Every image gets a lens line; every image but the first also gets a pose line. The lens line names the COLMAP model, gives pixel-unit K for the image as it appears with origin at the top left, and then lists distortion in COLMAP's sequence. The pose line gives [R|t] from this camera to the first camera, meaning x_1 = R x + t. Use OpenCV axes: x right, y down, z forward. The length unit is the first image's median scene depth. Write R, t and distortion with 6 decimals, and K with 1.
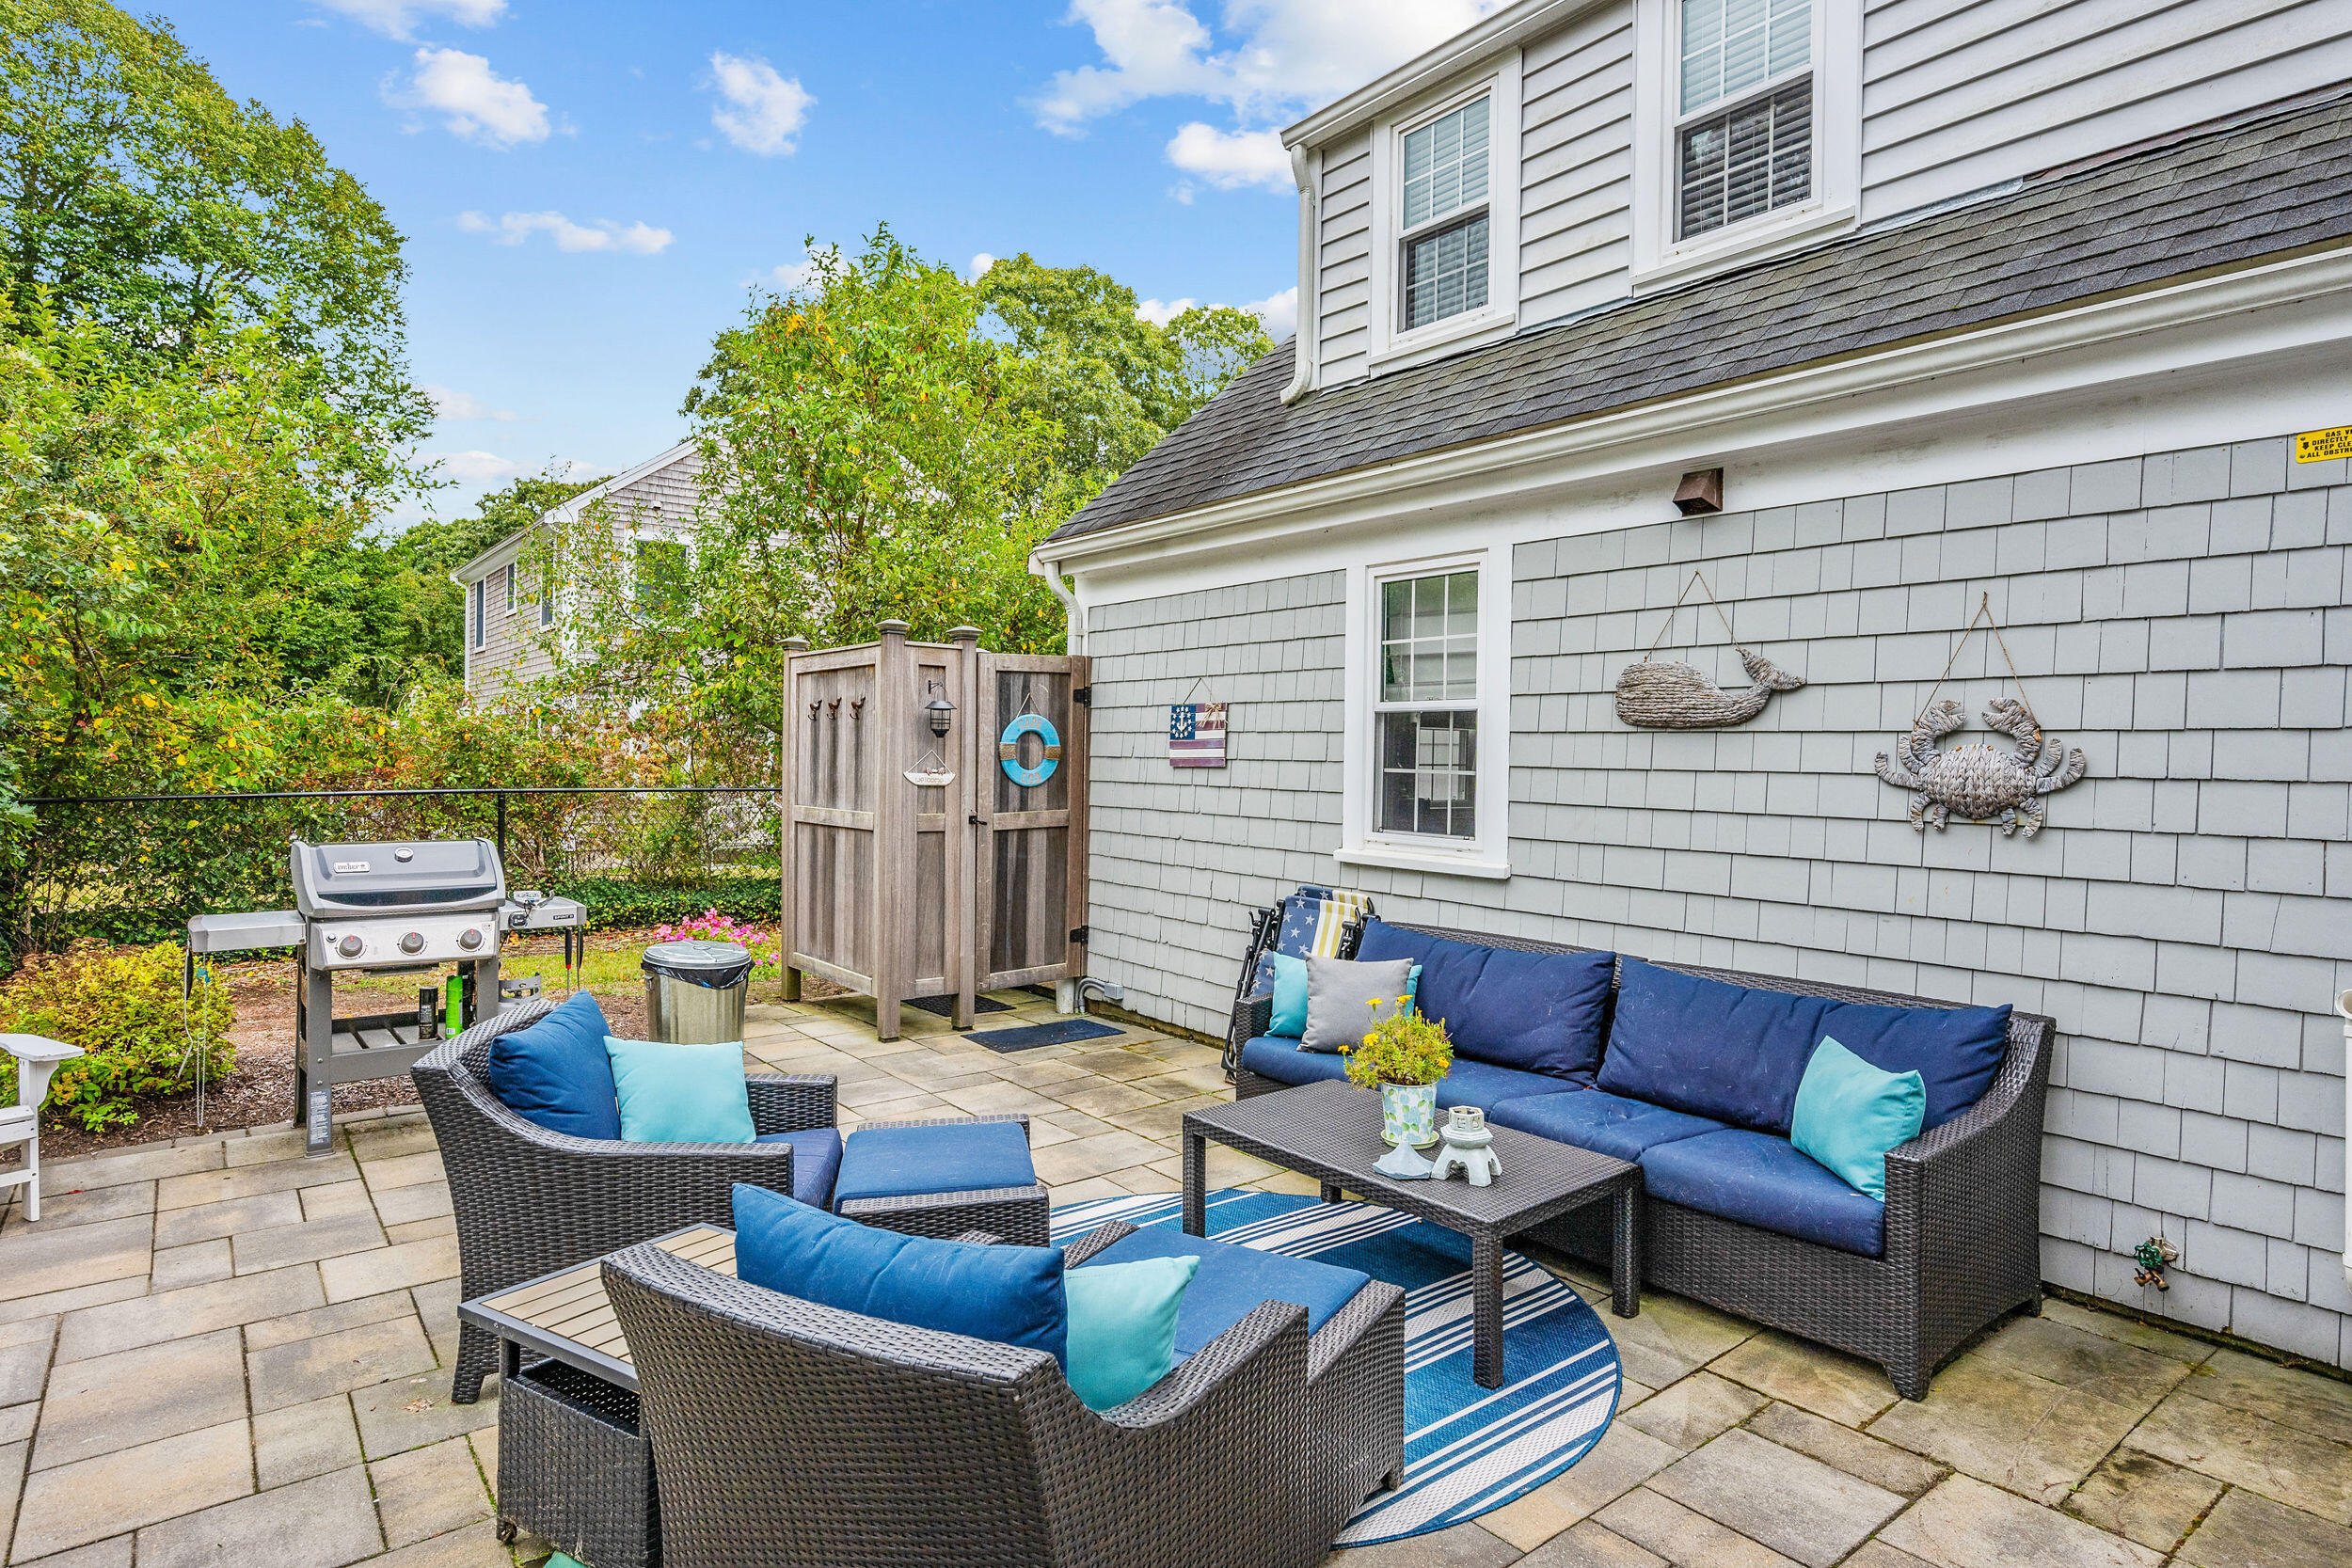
lens RADIAL K [[1266.9, 0, 1188.3], [0, 1266.9, 771.9], [0, 0, 1]] dist [0.006976, 0.000643]
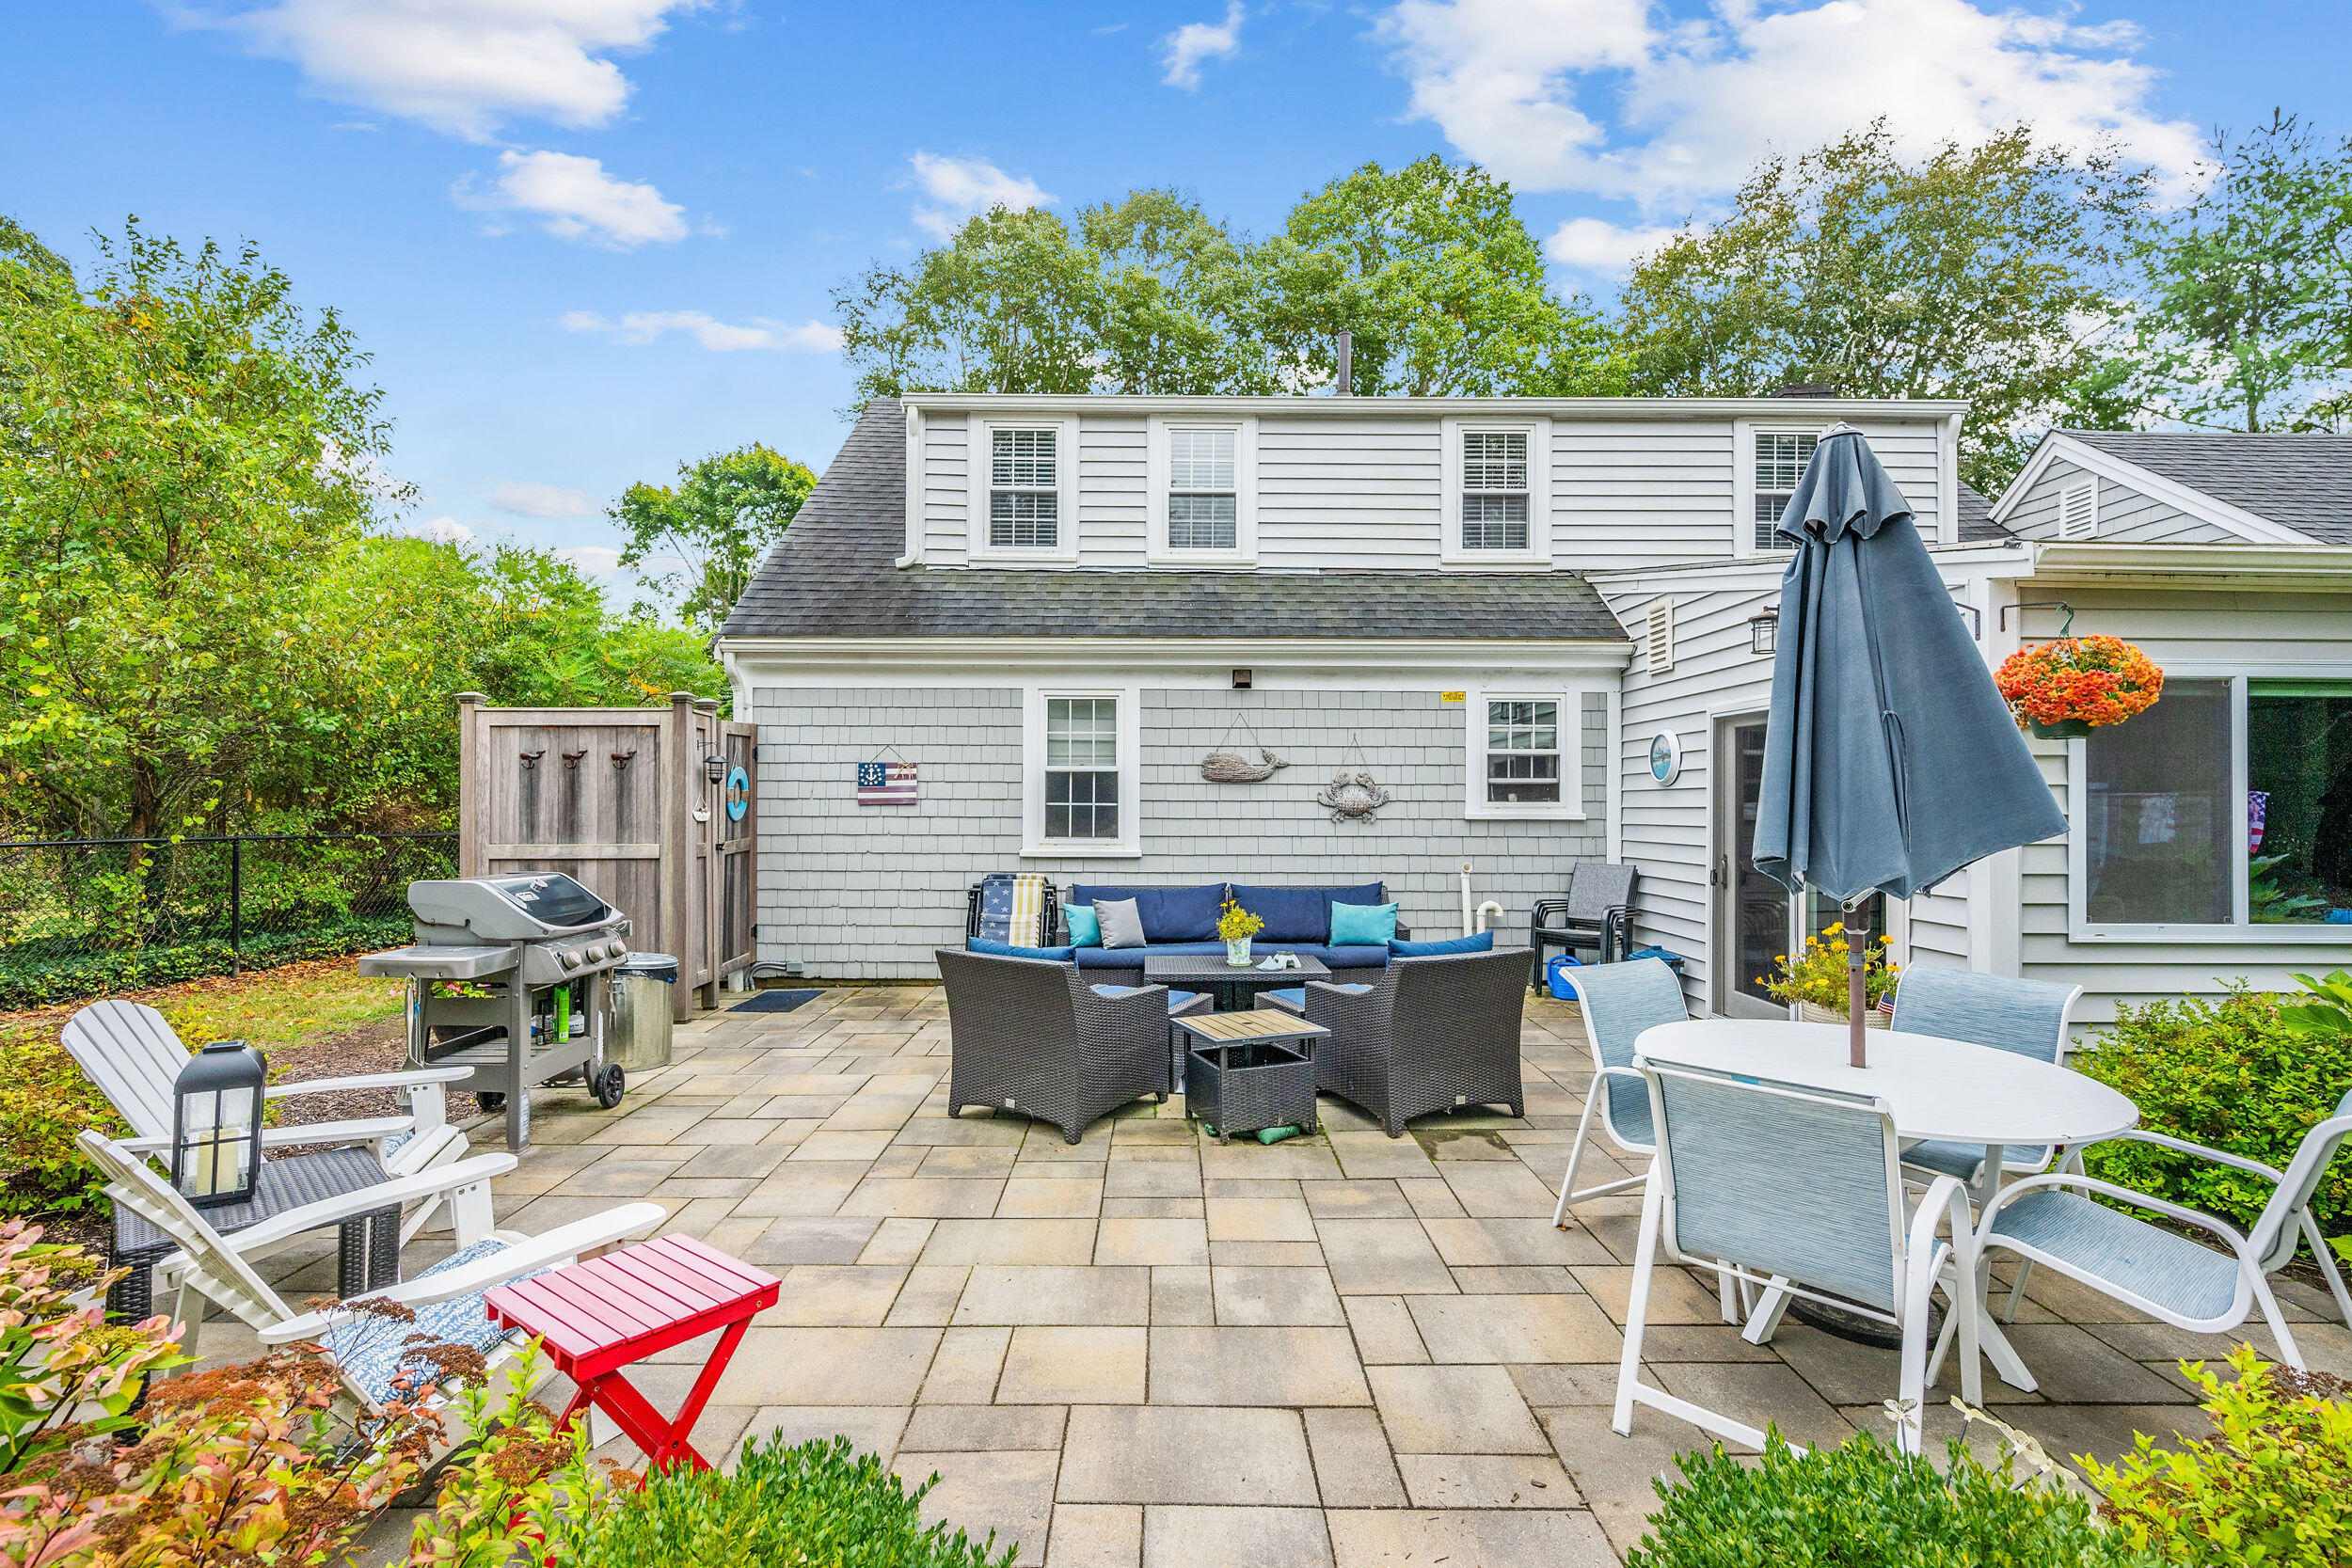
lens RADIAL K [[986.4, 0, 1189.0], [0, 986.4, 799.4], [0, 0, 1]] dist [-0.001258, 0.000089]
pose [[0.615678, -0.008470, 0.787952, -0.856047], [0.017021, 0.999852, -0.002552, -0.000728], [-0.787814, 0.014984, 0.615731, -0.012679]]
